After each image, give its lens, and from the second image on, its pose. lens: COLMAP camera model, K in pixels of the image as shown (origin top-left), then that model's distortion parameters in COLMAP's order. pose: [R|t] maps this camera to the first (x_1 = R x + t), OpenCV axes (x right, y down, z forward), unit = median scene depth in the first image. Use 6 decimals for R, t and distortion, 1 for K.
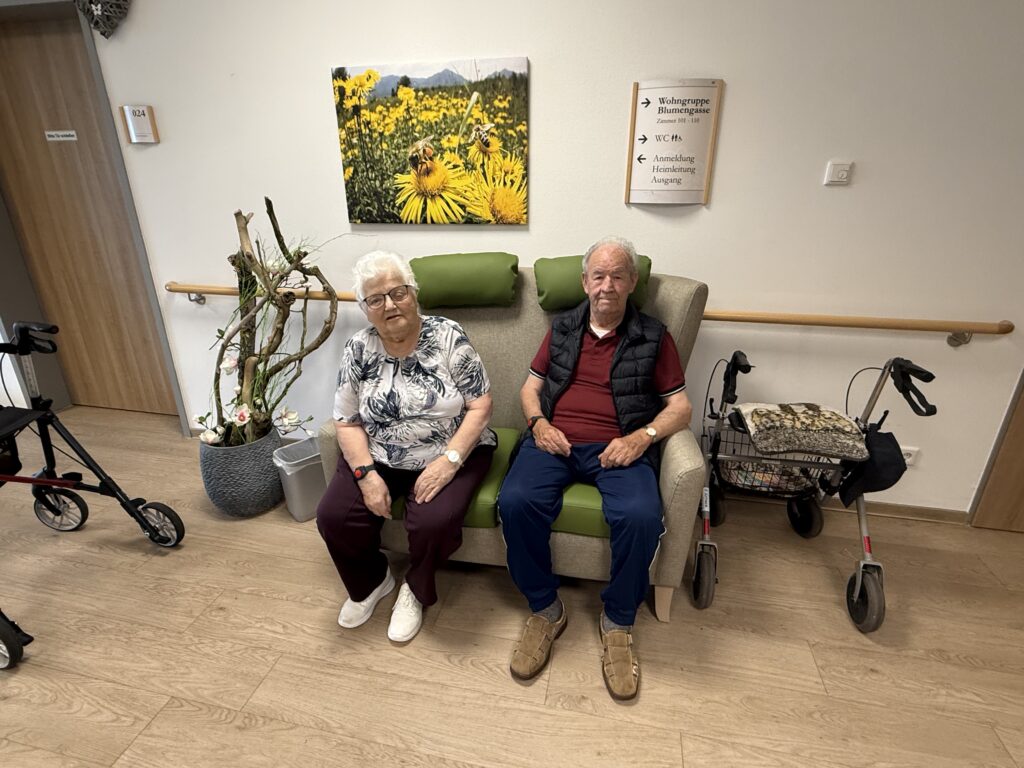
lens RADIAL K [[536.8, 0, 512.3], [0, 536.8, 383.7], [0, 0, 1]] dist [-0.003326, 0.000429]
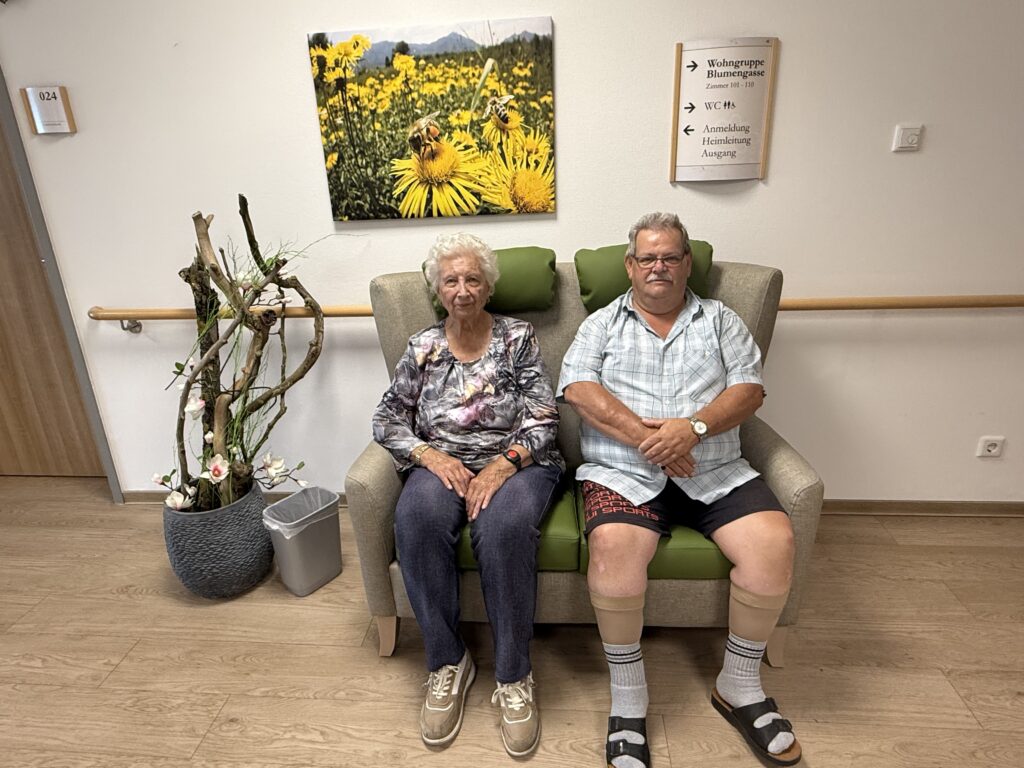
lens RADIAL K [[634.8, 0, 515.0], [0, 634.8, 380.9], [0, 0, 1]] dist [-0.001250, -0.001836]
pose [[0.991661, -0.077279, 0.103130, -0.166618], [0.079941, 0.996558, -0.021927, -0.016325], [-0.101080, 0.029989, 0.994426, 0.023840]]
